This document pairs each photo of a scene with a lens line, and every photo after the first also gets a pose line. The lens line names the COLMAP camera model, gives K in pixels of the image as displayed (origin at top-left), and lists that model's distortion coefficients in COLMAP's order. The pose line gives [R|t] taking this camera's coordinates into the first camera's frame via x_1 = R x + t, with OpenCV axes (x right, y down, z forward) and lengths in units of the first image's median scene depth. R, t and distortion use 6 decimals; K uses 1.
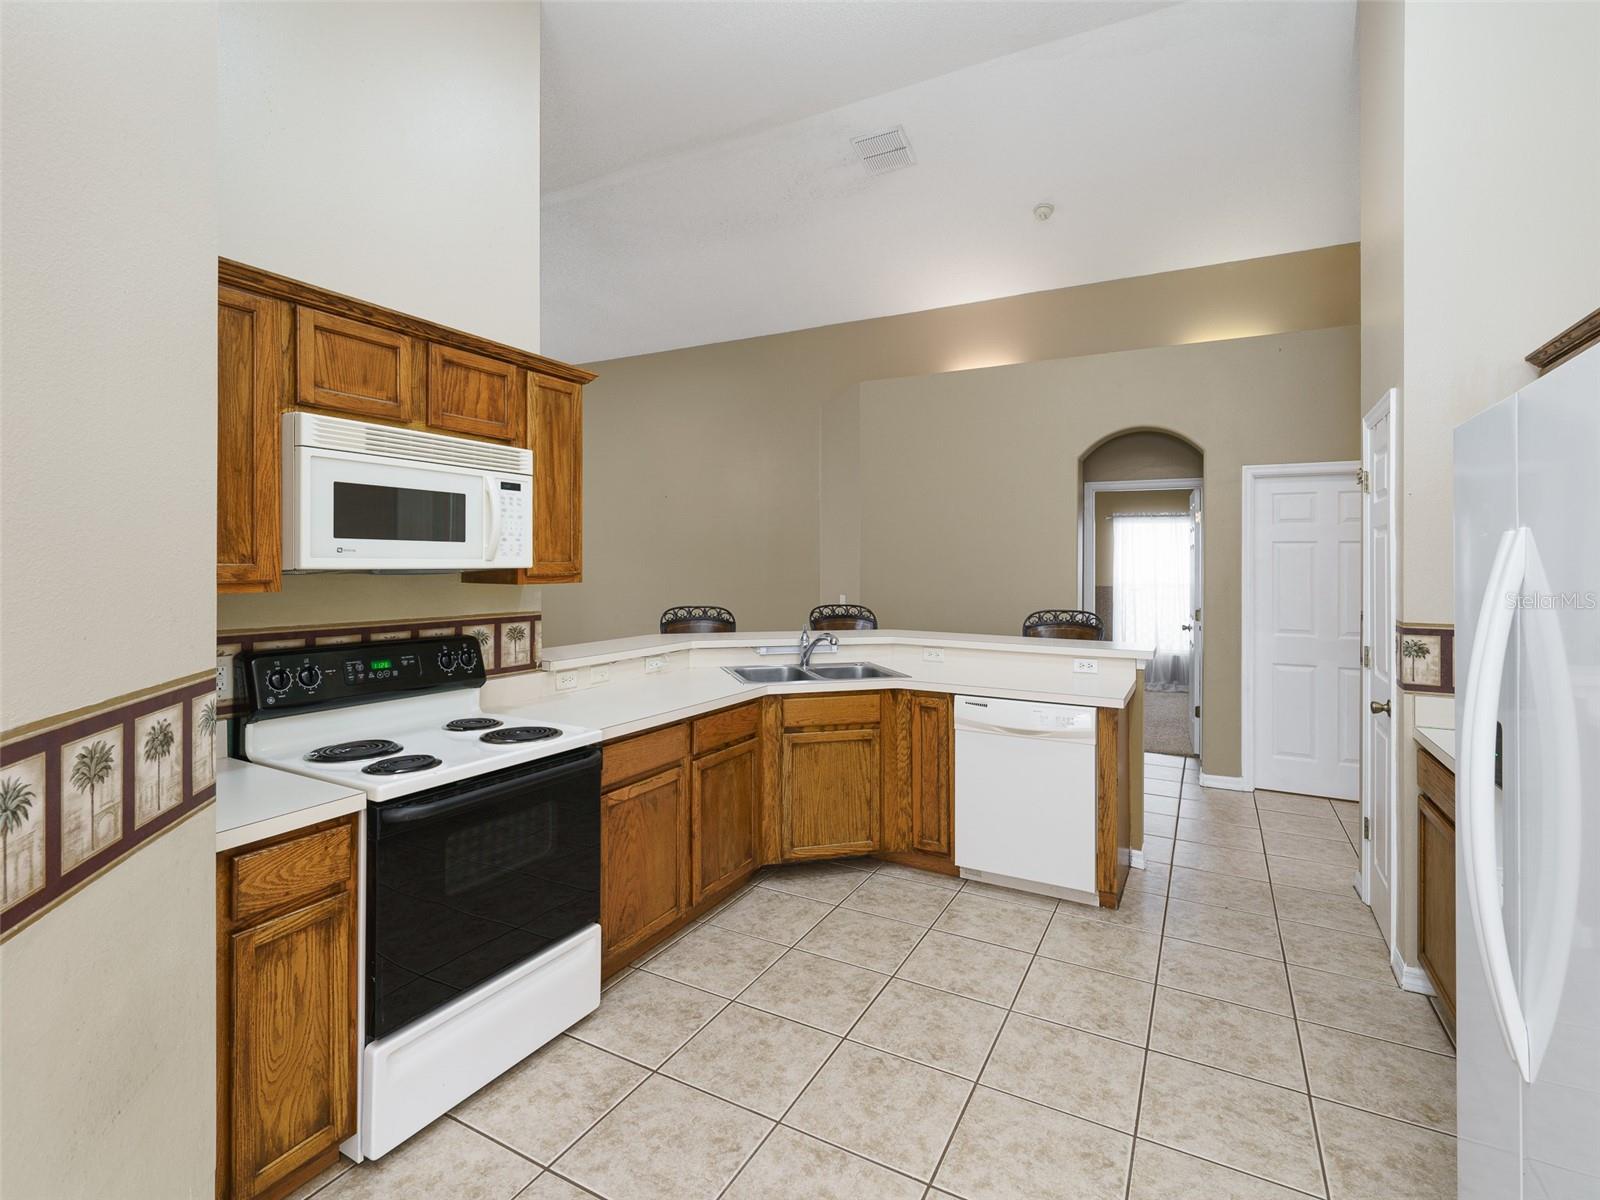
lens RADIAL K [[751.7, 0, 765.5], [0, 751.7, 534.6], [0, 0, 1]] dist [-0.028887, -0.001115]
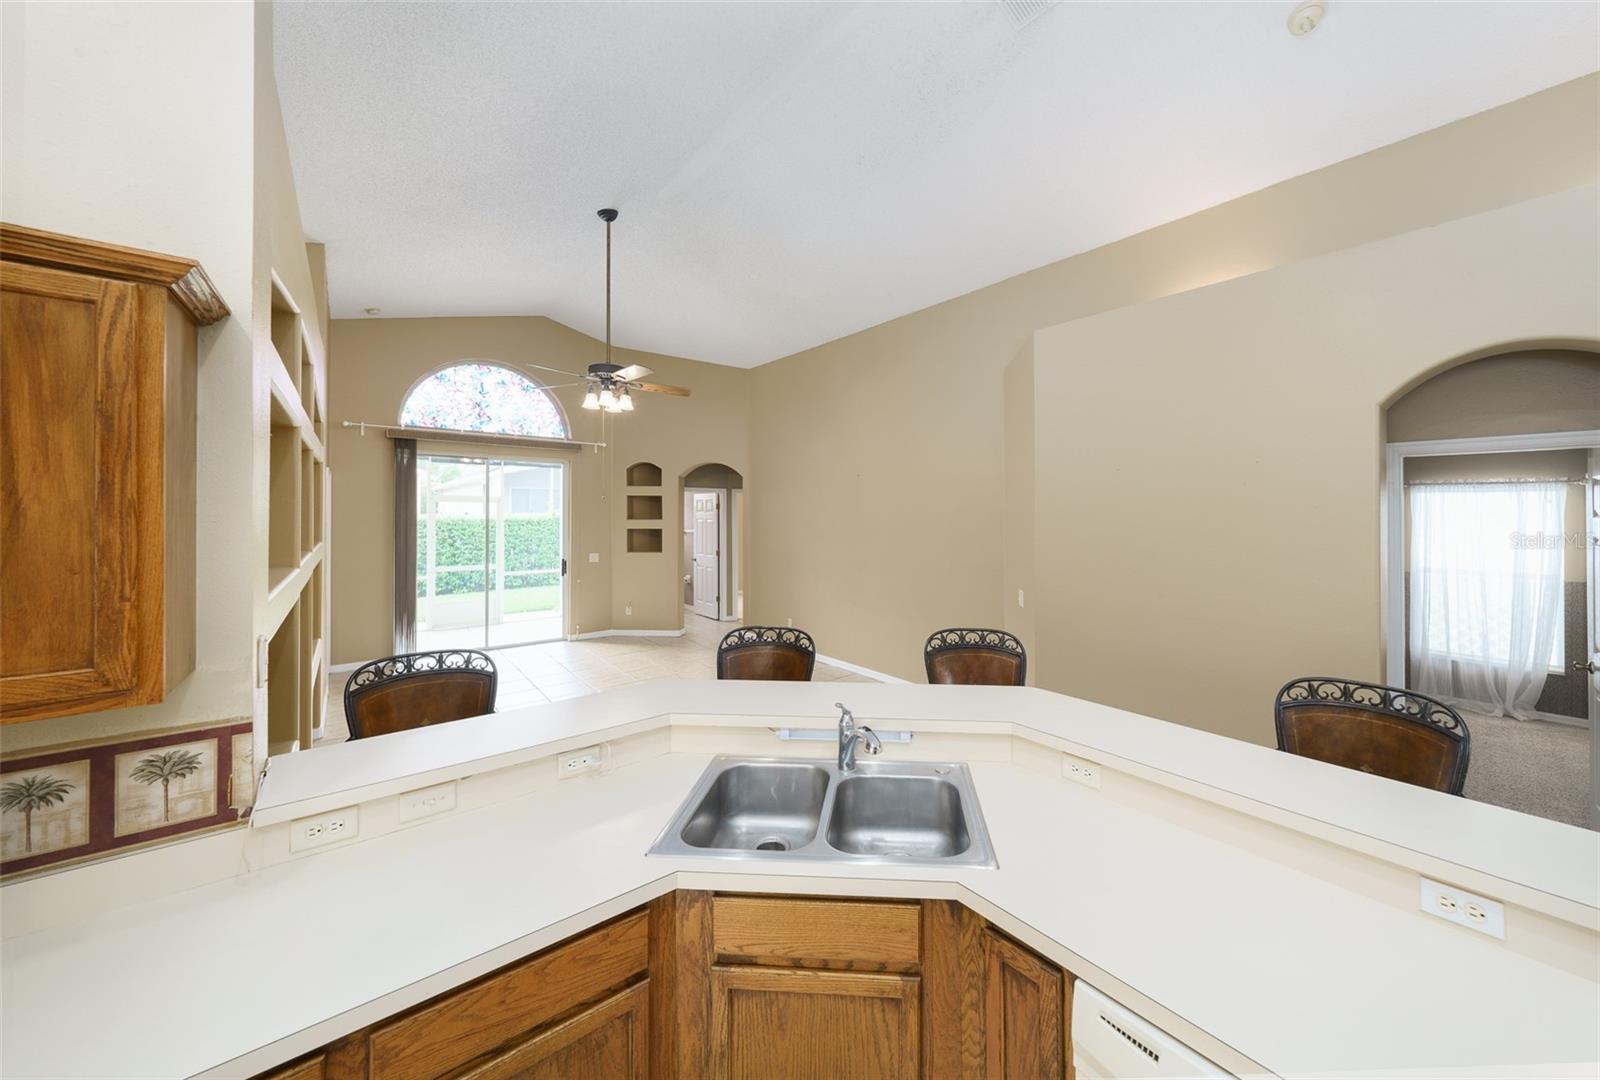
lens RADIAL K [[552.2, 0, 860.4], [0, 552.2, 500.7], [0, 0, 1]] dist [-0.009869, 0.000008]
pose [[0.949984, -0.011093, -0.312101, 0.276190], [0.014354, 0.999864, 0.008152, -0.058536], [0.311968, -0.012224, 0.950014, 0.796193]]
